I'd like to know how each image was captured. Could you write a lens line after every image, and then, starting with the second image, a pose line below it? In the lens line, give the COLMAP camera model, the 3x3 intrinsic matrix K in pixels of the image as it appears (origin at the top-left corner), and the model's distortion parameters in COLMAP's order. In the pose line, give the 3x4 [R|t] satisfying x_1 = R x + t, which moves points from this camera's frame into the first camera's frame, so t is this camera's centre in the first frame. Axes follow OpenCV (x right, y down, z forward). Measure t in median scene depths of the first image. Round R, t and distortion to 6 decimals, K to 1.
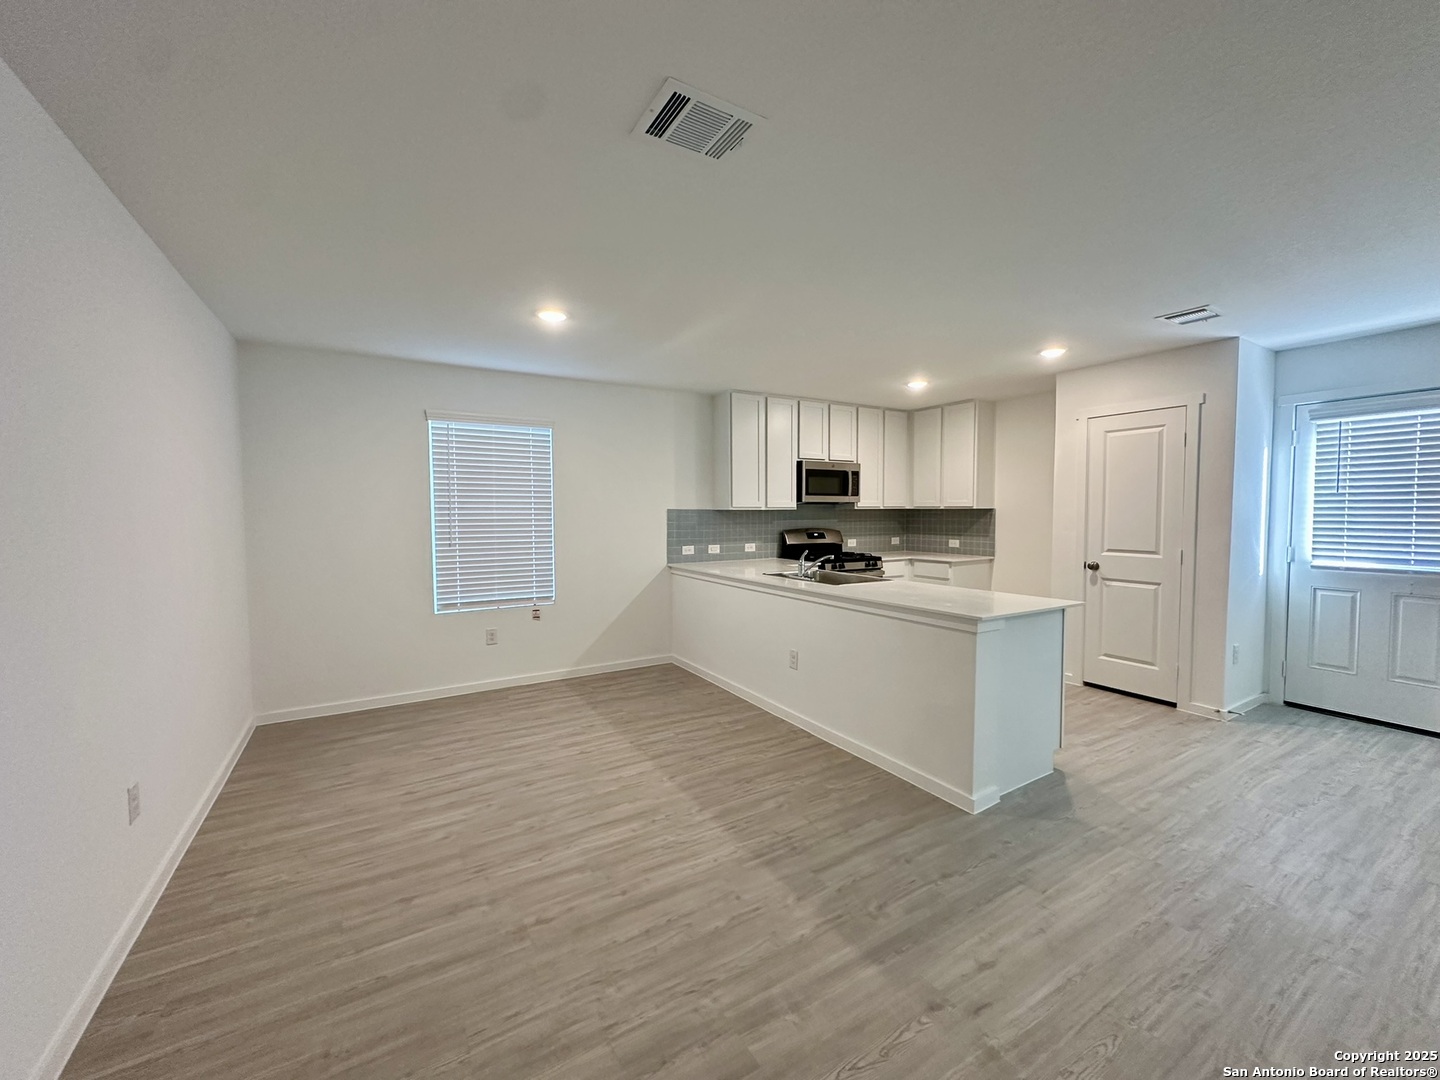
lens RADIAL K [[575.0, 0, 721.1], [0, 575.0, 535.5], [0, 0, 1]] dist [-0.003858, 0.000144]
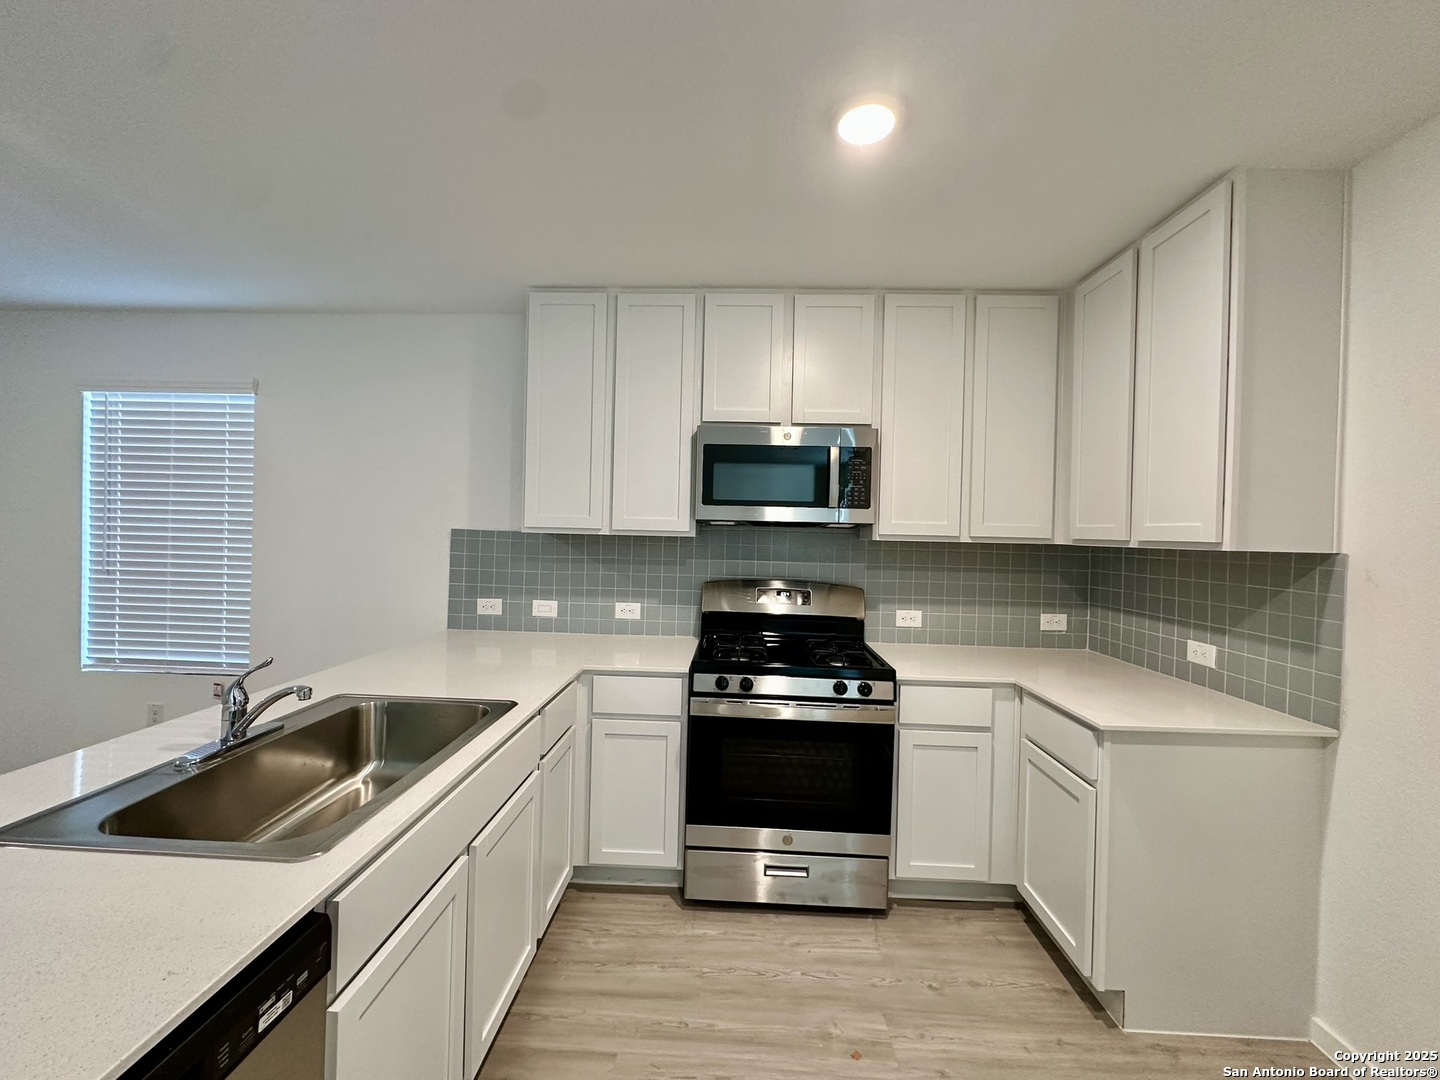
lens RADIAL K [[575.0, 0, 721.1], [0, 575.0, 535.5], [0, 0, 1]] dist [-0.003858, 0.000144]
pose [[0.838268, 0.026289, -0.544624, 0.510135], [-0.050740, 0.998264, -0.029911, -0.043709], [0.542892, 0.052708, 0.838147, 0.827123]]
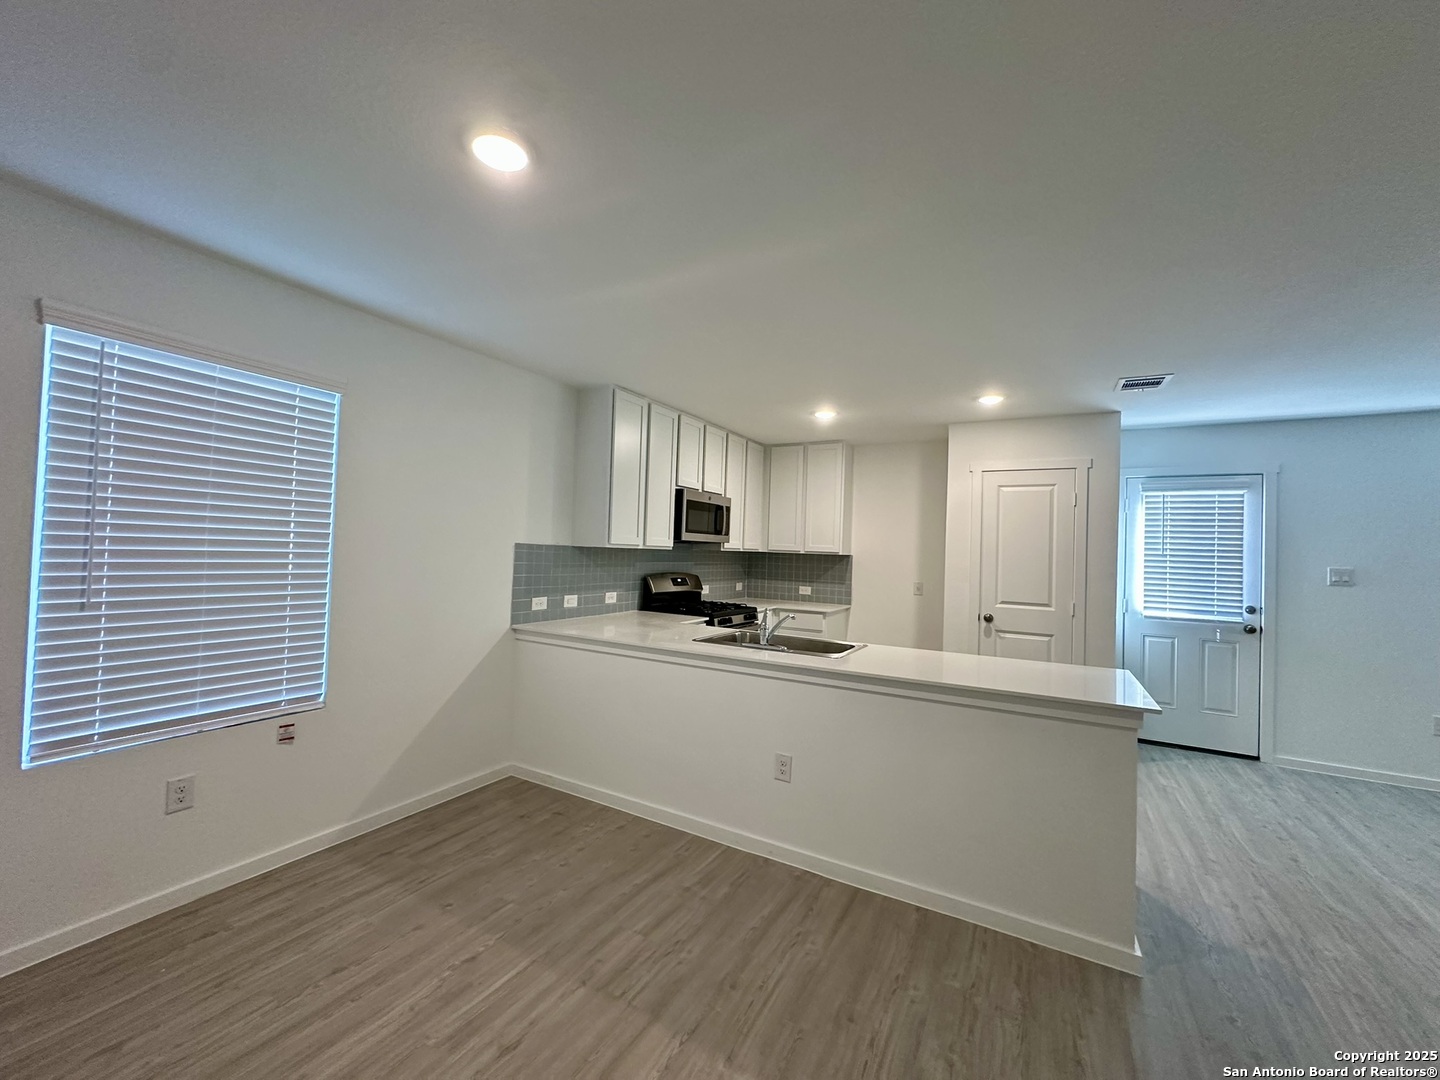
lens RADIAL K [[575.0, 0, 721.1], [0, 575.0, 535.5], [0, 0, 1]] dist [-0.003858, 0.000144]
pose [[0.869210, 0.046081, 0.492290, -0.261379], [-0.016420, 0.997789, -0.064406, -0.018659], [-0.494170, 0.047899, 0.868045, 0.361875]]
